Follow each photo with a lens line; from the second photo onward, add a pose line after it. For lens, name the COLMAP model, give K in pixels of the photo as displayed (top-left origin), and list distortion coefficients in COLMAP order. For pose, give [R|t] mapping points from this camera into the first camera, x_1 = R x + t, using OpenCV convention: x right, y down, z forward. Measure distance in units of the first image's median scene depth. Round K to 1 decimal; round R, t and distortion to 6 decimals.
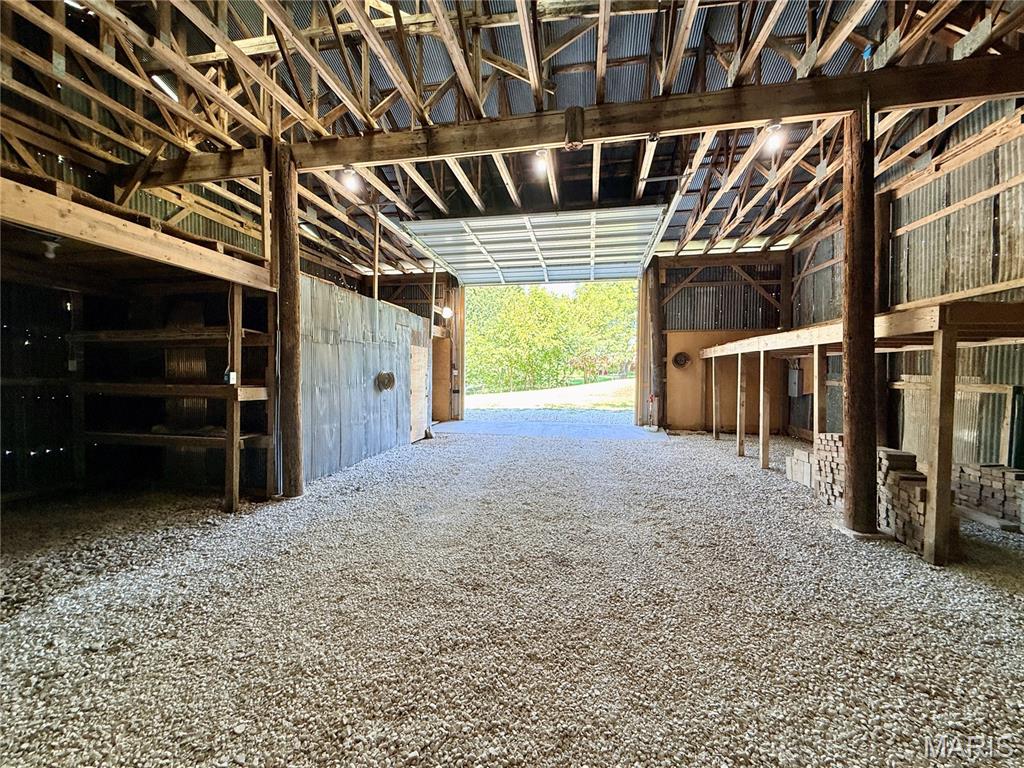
lens RADIAL K [[403.9, 0, 512.0], [0, 403.9, 384.0], [0, 0, 1]] dist [0.000287, -0.000141]
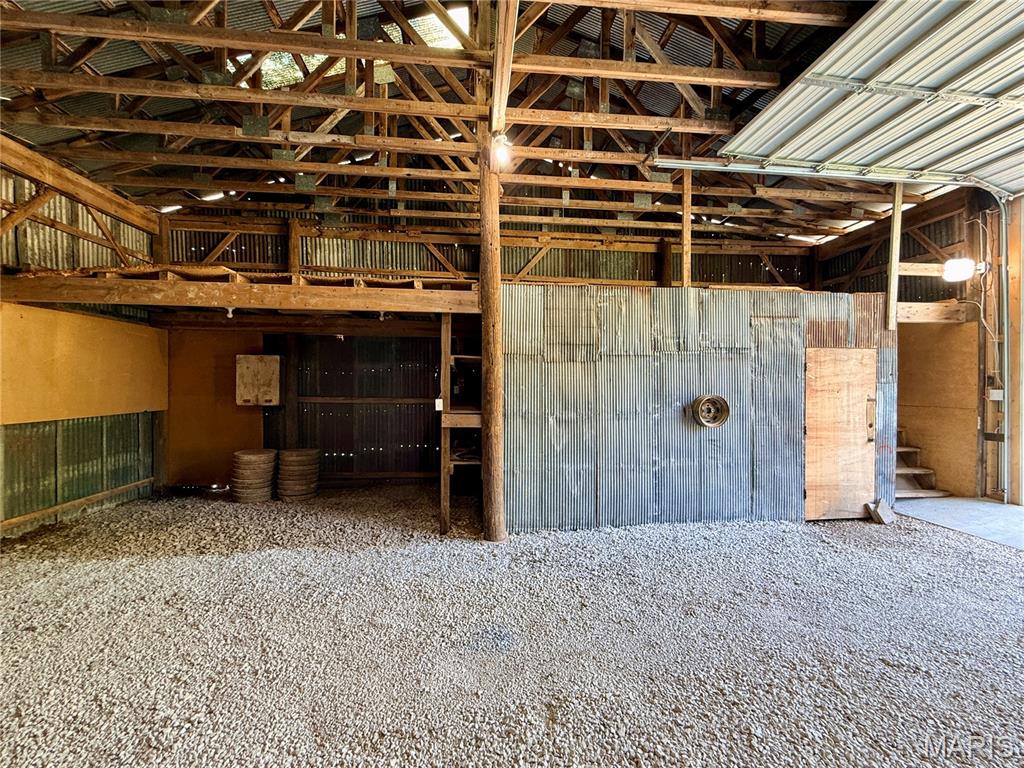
lens RADIAL K [[403.9, 0, 512.0], [0, 403.9, 384.0], [0, 0, 1]] dist [0.000287, -0.000141]
pose [[0.280156, 0.000340, -0.959954, 0.252568], [-0.022083, 0.999738, -0.006091, -0.045921], [0.959700, 0.022906, 0.280090, 0.617786]]
